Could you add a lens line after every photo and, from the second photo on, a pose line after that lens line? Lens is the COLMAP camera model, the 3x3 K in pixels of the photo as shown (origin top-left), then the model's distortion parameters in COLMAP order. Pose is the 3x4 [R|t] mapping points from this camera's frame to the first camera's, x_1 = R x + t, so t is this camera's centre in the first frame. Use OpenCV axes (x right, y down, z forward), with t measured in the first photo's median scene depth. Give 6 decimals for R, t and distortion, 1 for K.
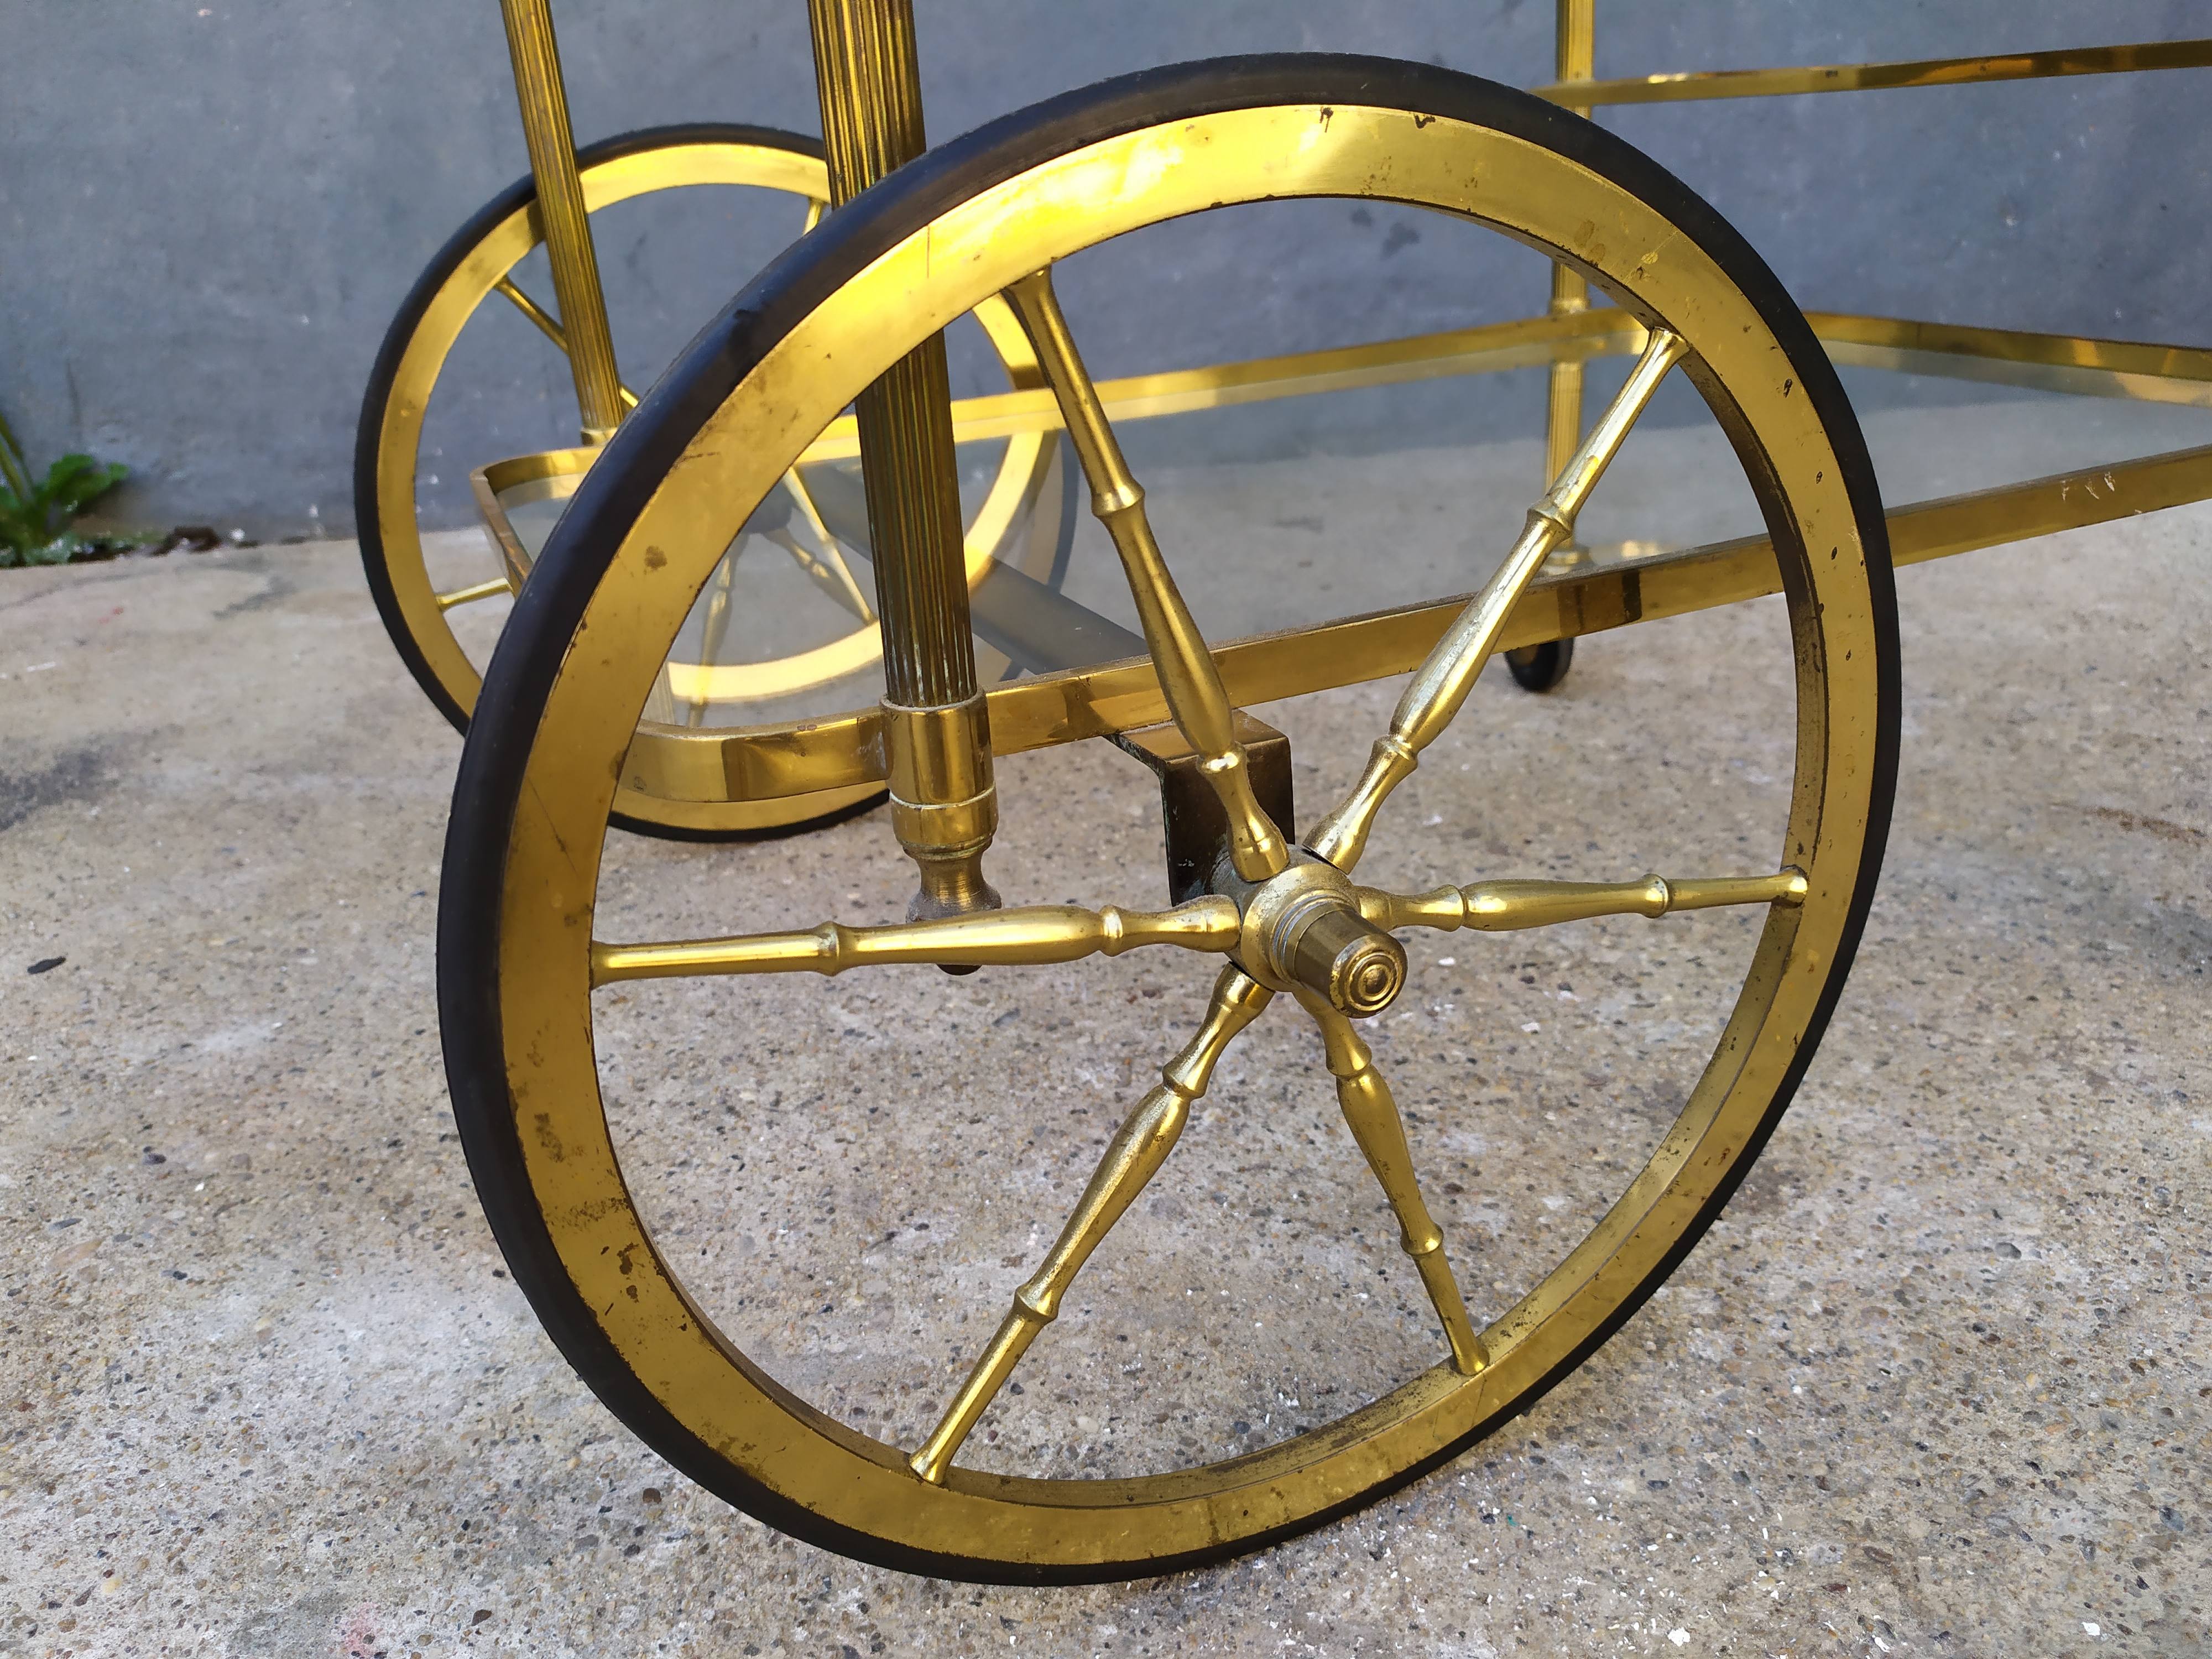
lens RADIAL K [[1684.4, 0, 1119.7], [0, 1684.4, 831.4], [0, 0, 1]] dist [0.041596, -0.049108]
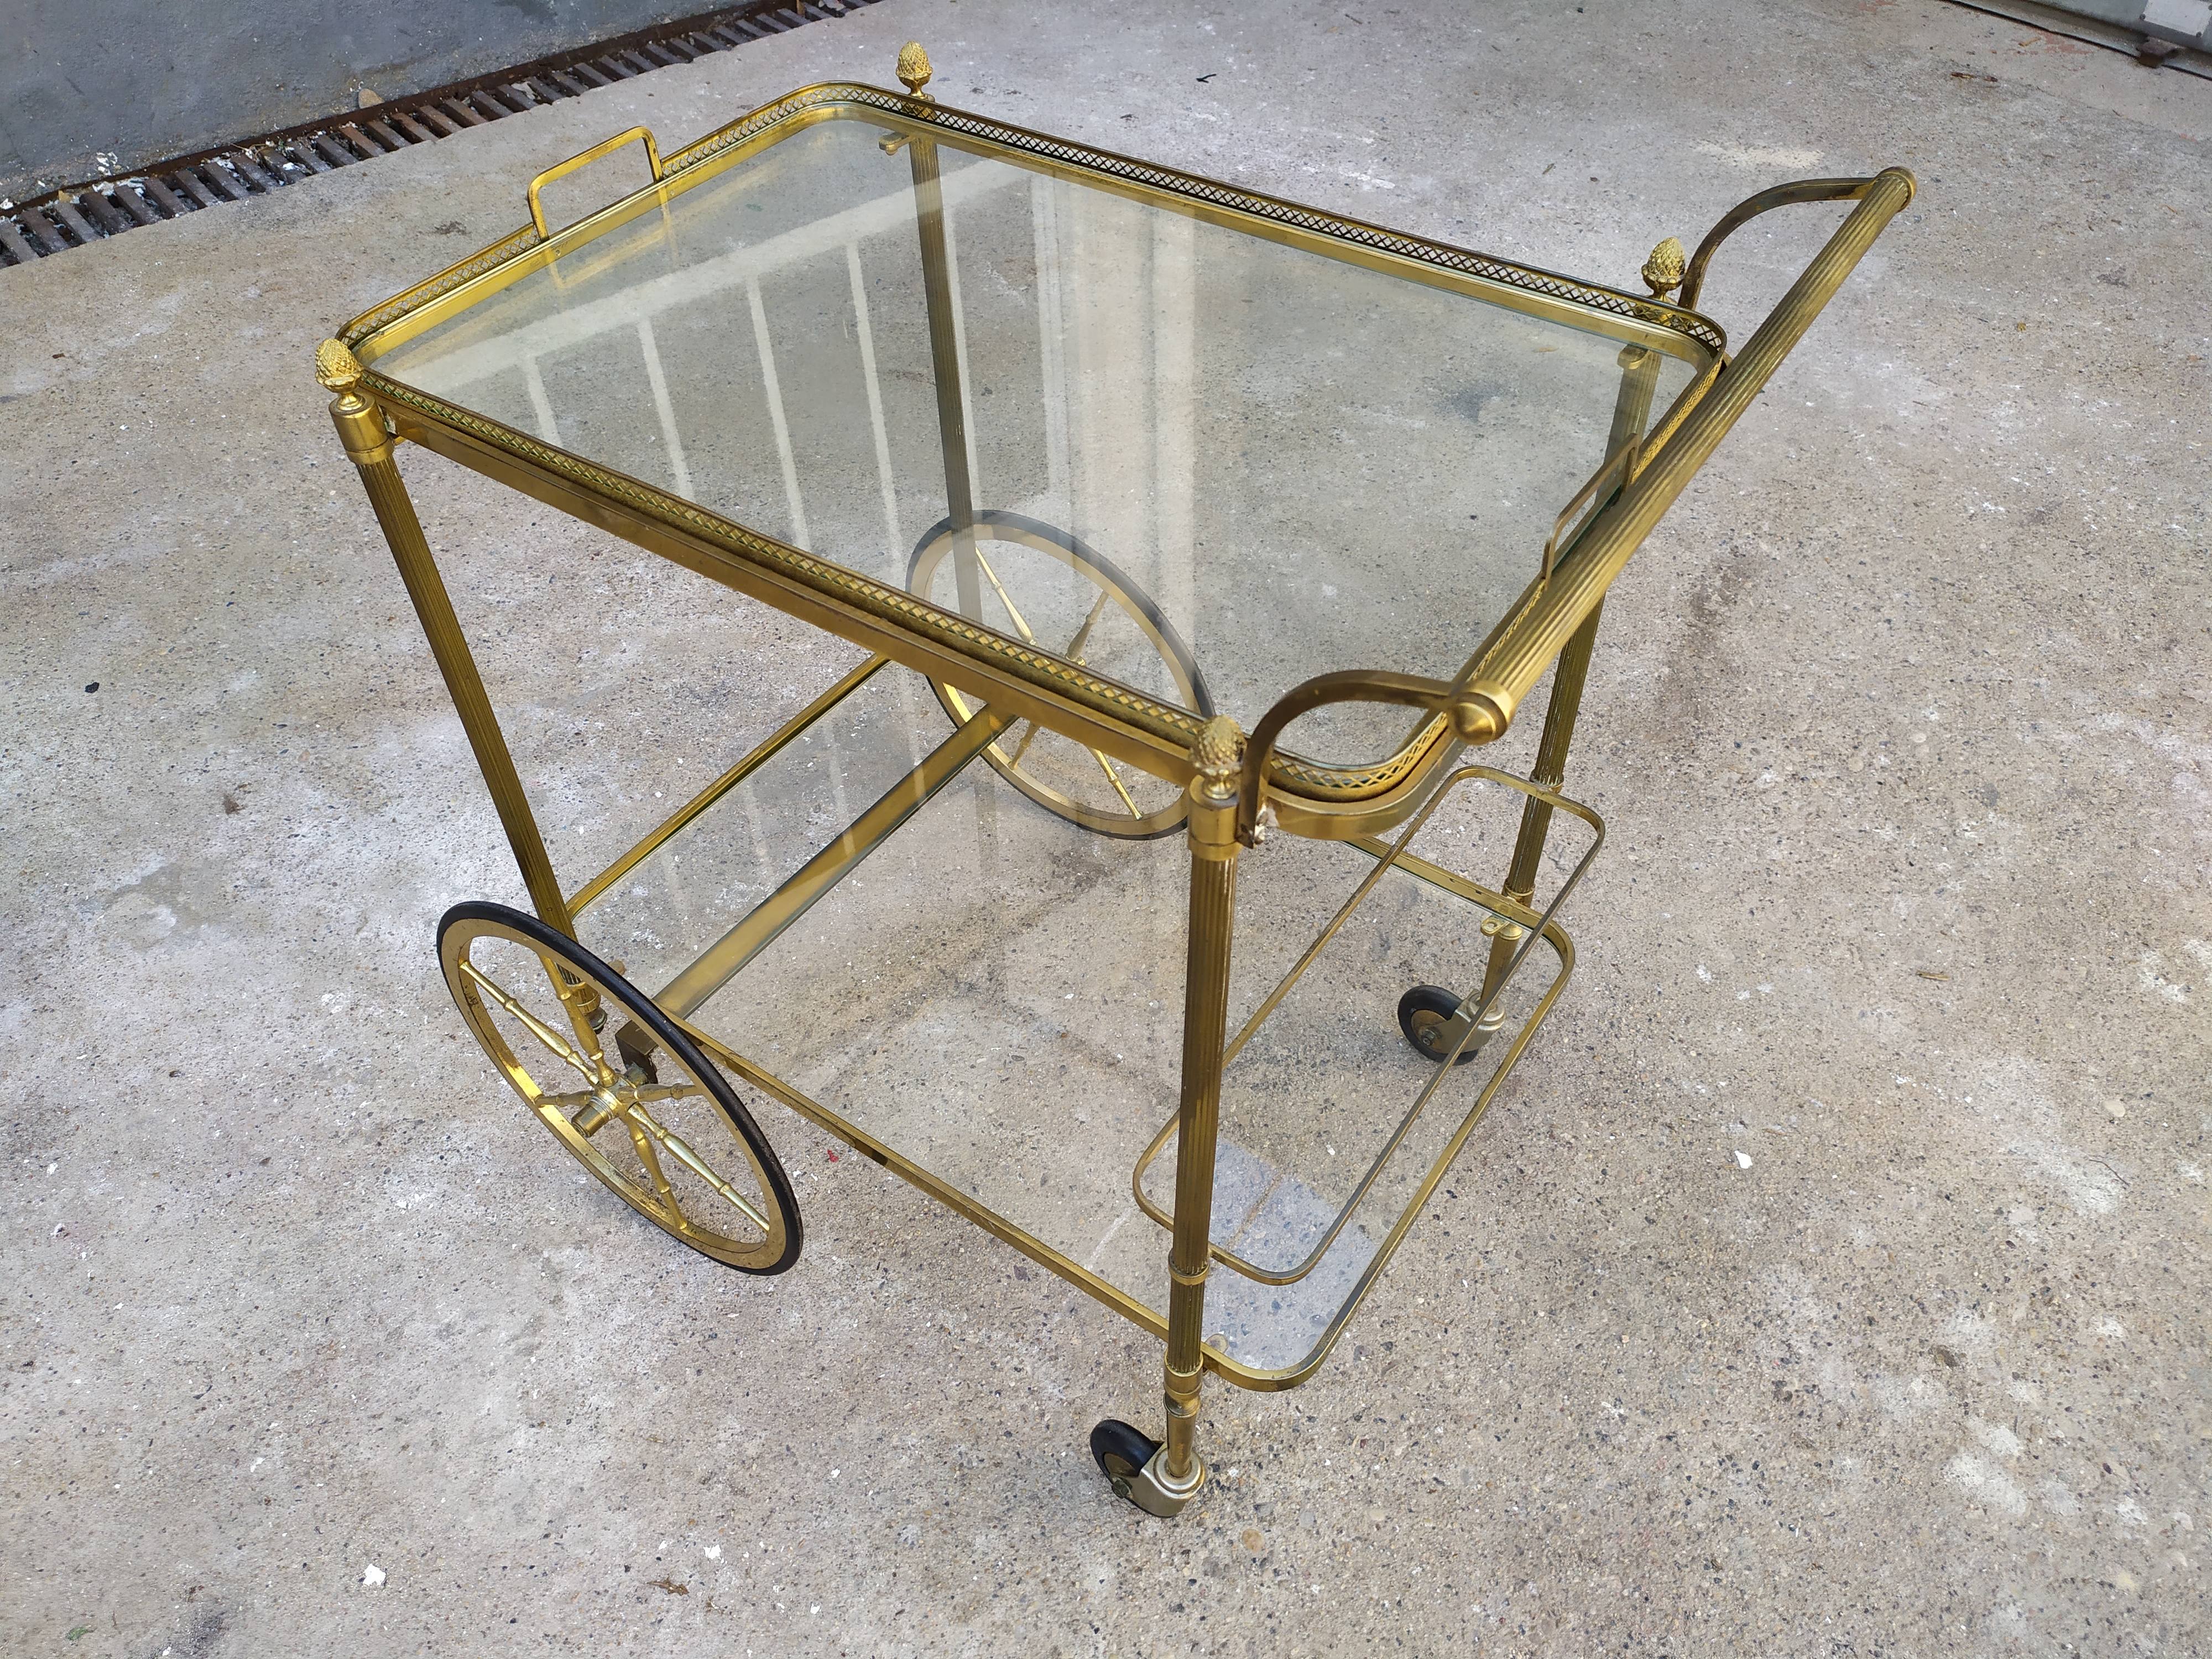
lens RADIAL K [[1661.8, 0, 1110.6], [0, 1661.8, 847.4], [0, 0, 1]] dist [0.034005, -0.038004]
pose [[0.815516, -0.380373, 0.436177, -0.558997], [0.180872, 0.883436, 0.432234, -0.424192], [-0.549744, -0.273602, 0.789255, -1.455893]]
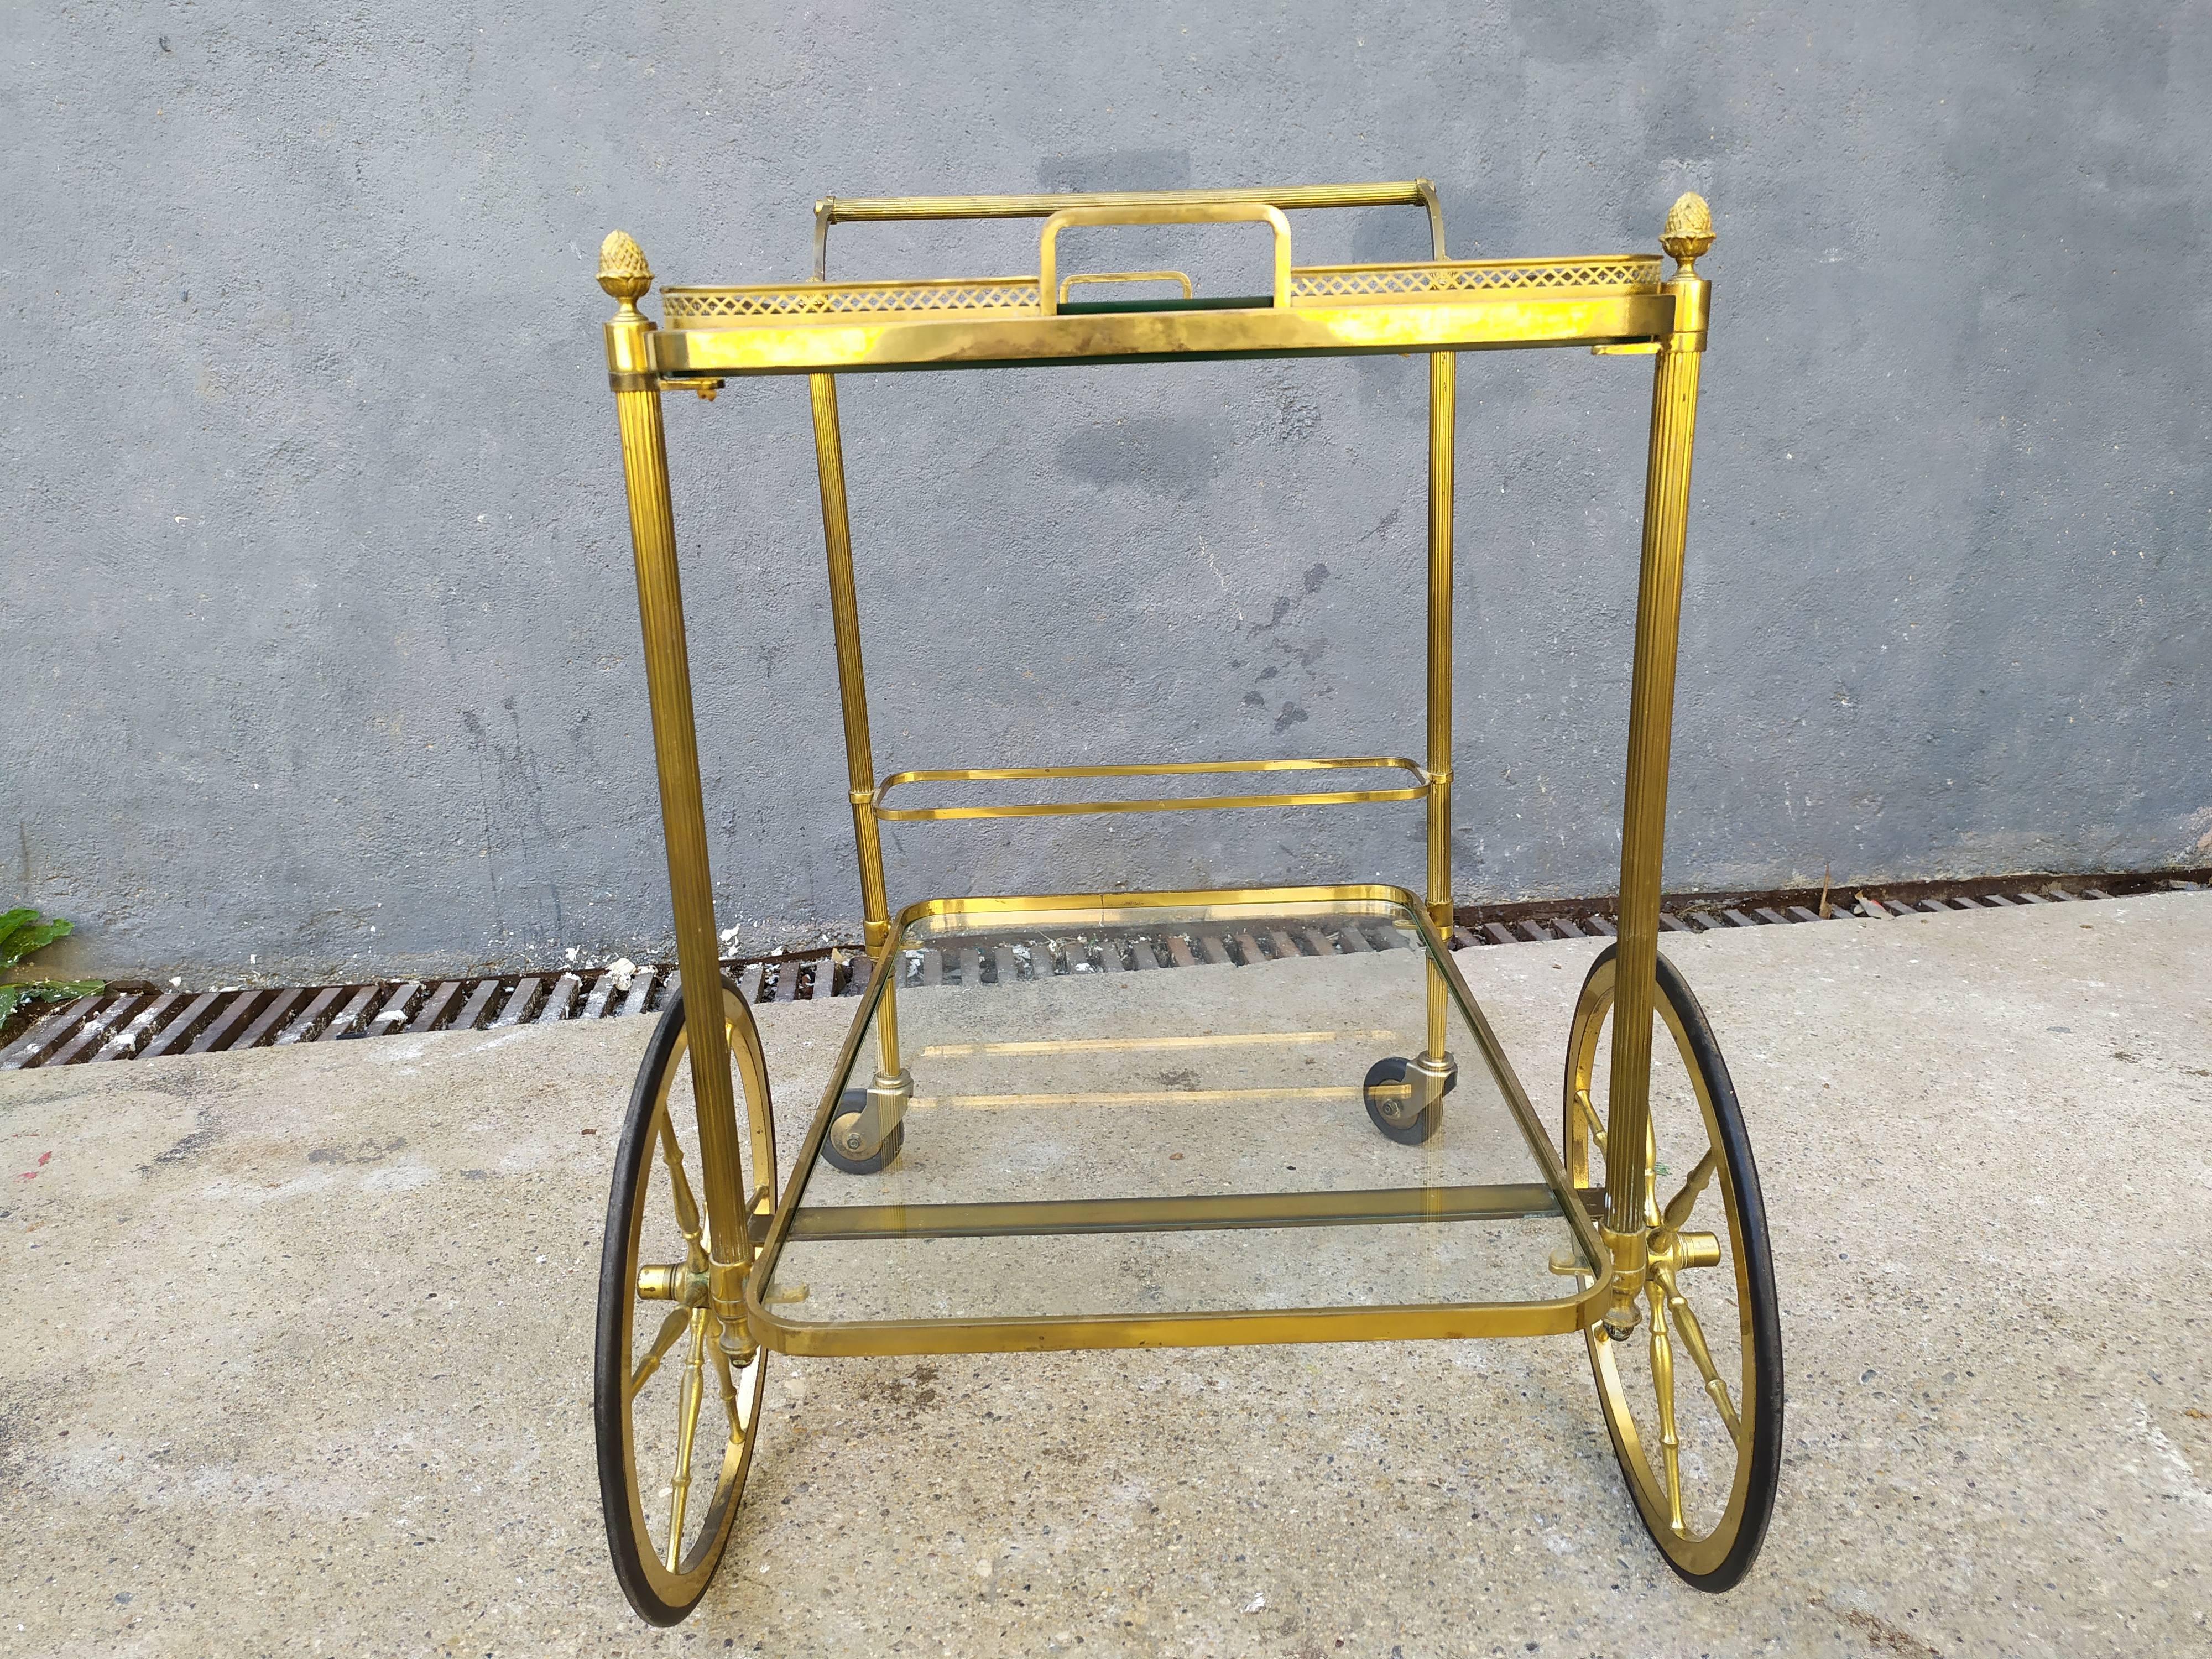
lens RADIAL K [[1661.8, 0, 1126.4], [0, 1661.8, 834.9], [0, 0, 1]] dist [0.034005, -0.038004]
pose [[0.999265, 0.013685, 0.035811, 0.059746], [-0.009368, 0.992965, -0.118034, -0.380783], [-0.037175, 0.117612, 0.992364, -0.121074]]
